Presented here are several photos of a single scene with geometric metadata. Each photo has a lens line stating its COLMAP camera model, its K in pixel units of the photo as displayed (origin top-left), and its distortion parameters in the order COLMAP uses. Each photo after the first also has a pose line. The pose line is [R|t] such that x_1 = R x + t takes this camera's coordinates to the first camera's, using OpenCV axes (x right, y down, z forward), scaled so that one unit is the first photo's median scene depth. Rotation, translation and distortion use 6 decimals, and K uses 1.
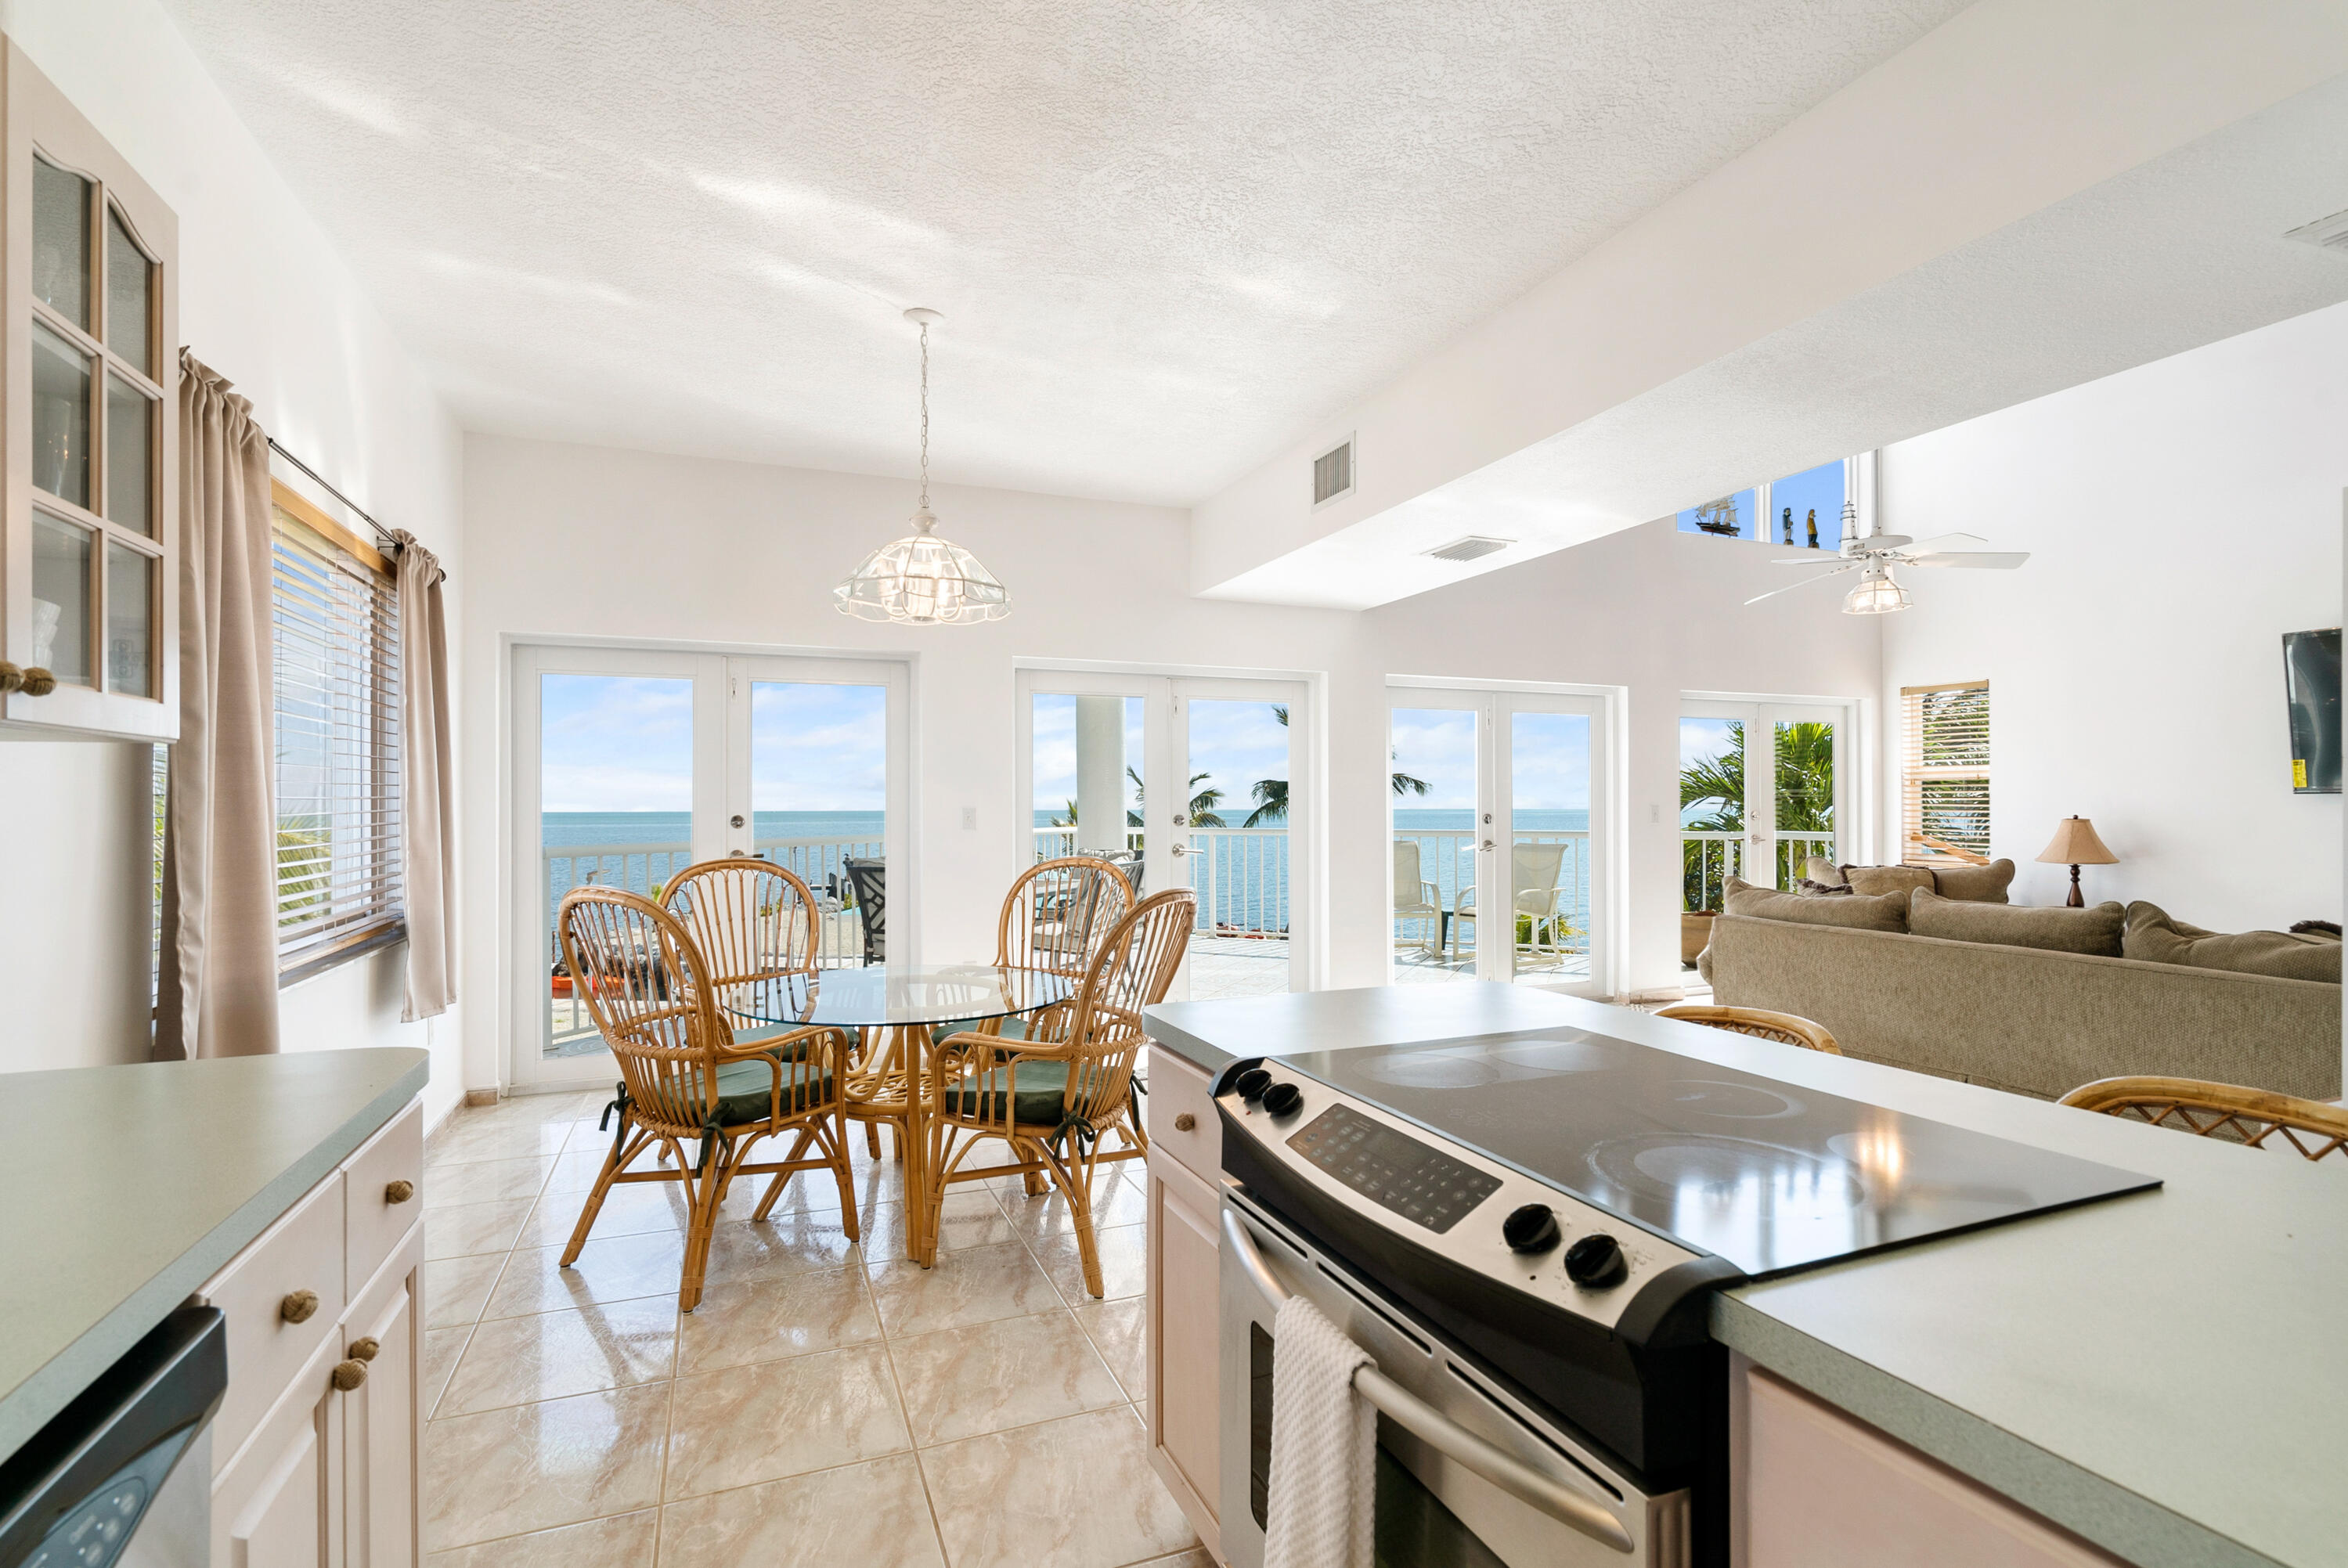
lens RADIAL K [[1143.1, 0, 1226.9], [0, 1143.1, 792.8], [0, 0, 1]] dist [0.002337, 0.000120]
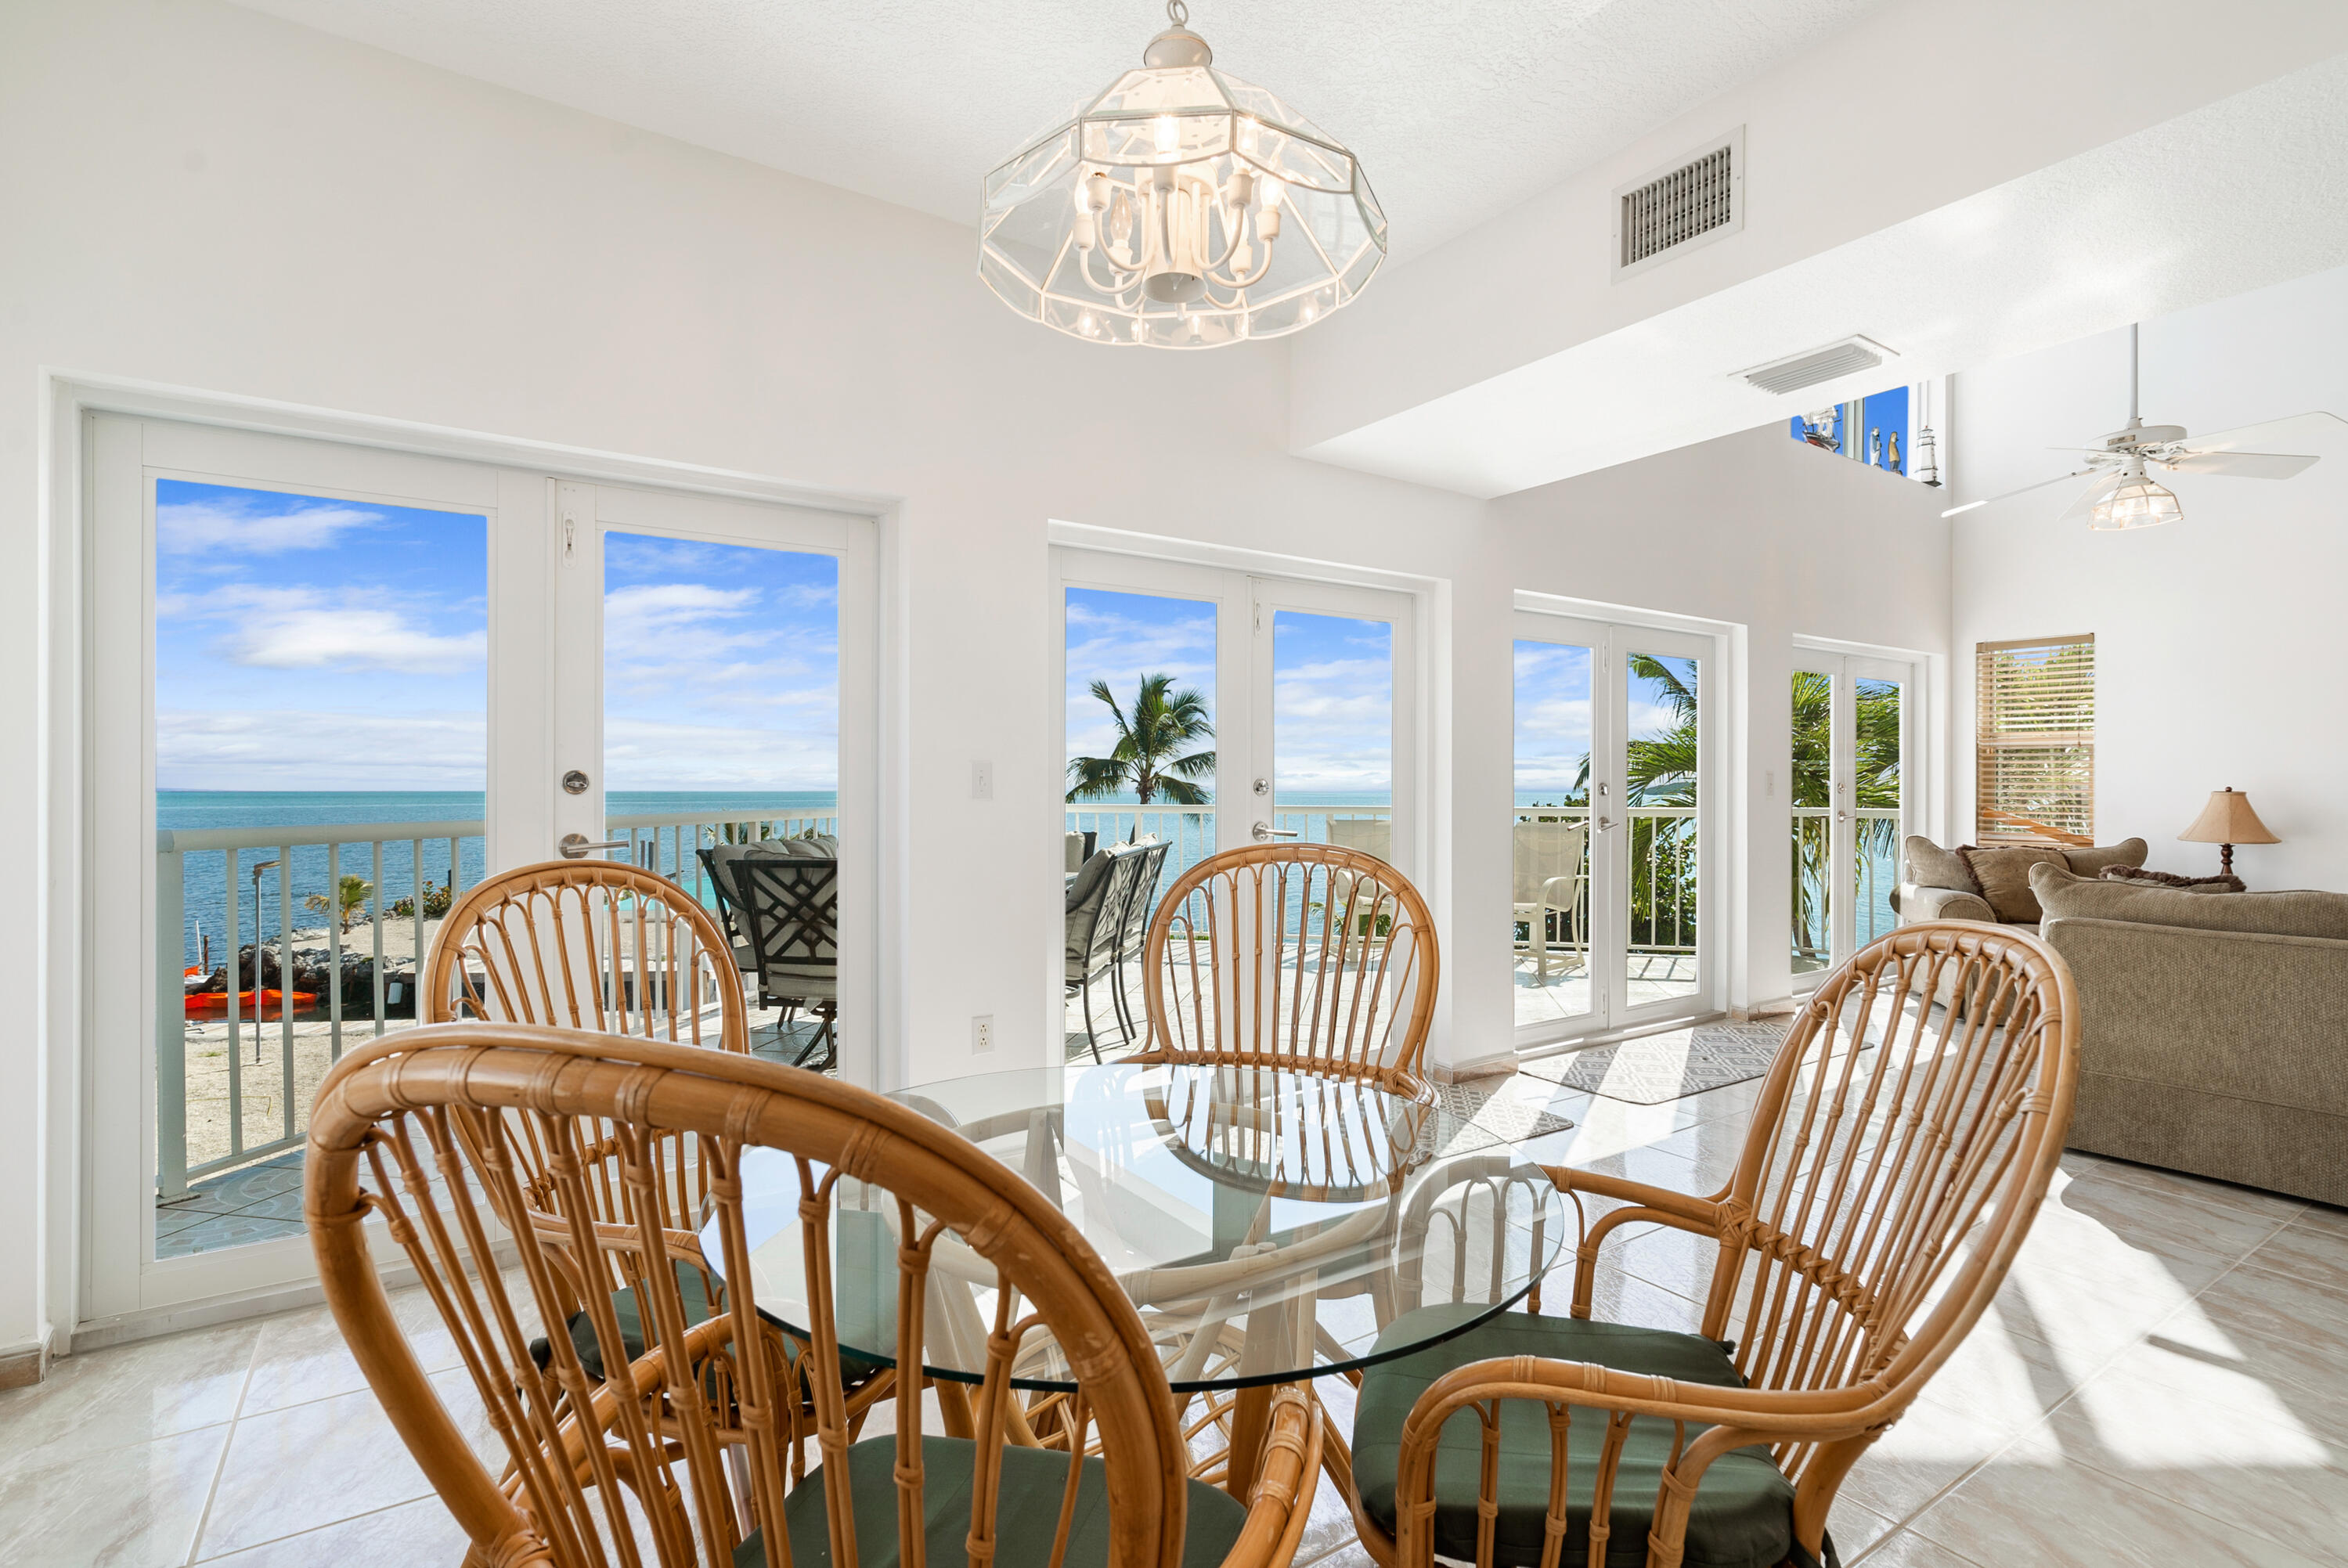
lens RADIAL K [[1081.3, 0, 1174.0], [0, 1081.3, 784.0], [0, 0, 1]] dist [0.002503, 0.000127]
pose [[0.980385, 0.005169, 0.197022, -0.203210], [-0.006424, 0.999963, 0.005731, 0.017541], [-0.196985, -0.006884, 0.980382, 0.355112]]
